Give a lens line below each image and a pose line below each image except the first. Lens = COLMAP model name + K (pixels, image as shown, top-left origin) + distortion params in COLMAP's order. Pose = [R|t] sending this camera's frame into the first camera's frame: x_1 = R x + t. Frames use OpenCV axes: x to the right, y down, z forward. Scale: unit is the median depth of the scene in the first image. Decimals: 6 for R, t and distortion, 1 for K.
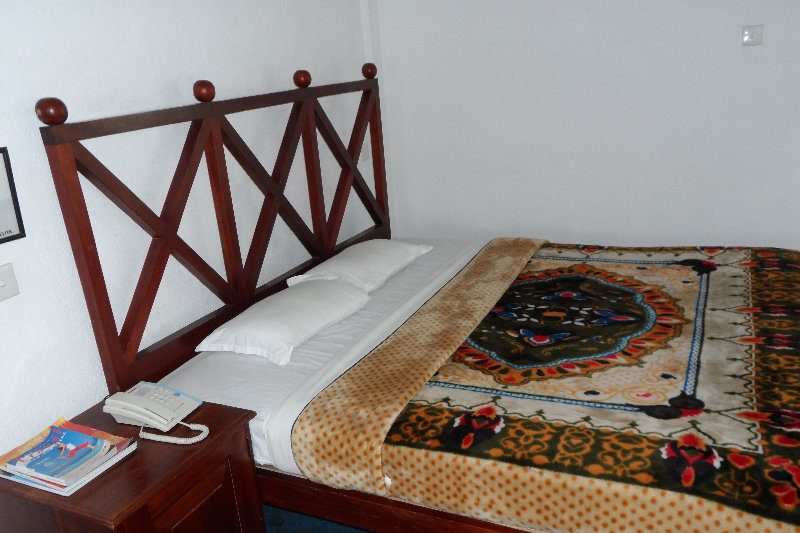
lens RADIAL K [[653.1, 0, 400.3], [0, 653.1, 283.0], [0, 0, 1]] dist [-0.004589, -0.001730]
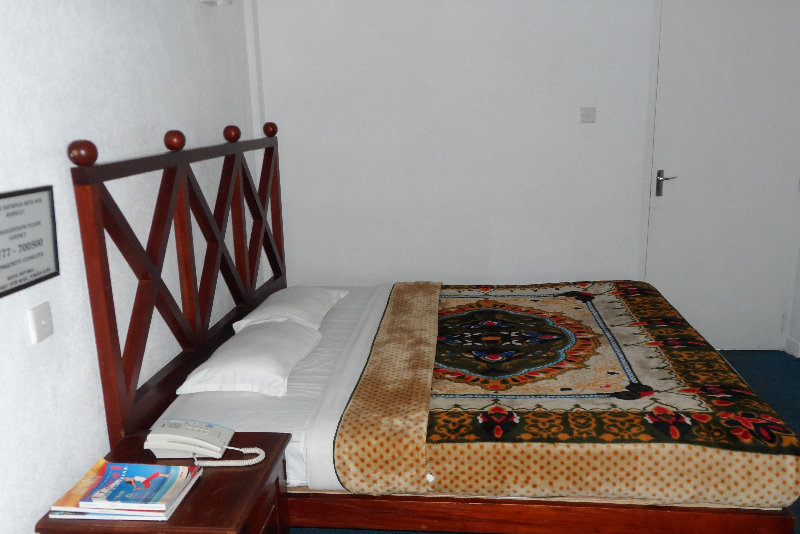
lens RADIAL K [[675.6, 0, 400.0], [0, 675.6, 267.0], [0, 0, 1]] dist [0.006106, -0.000293]
pose [[0.945078, -0.021968, 0.326107, -0.428389], [0.062023, 0.991664, -0.112944, 0.065917], [-0.320907, 0.126967, 0.938562, -0.132312]]
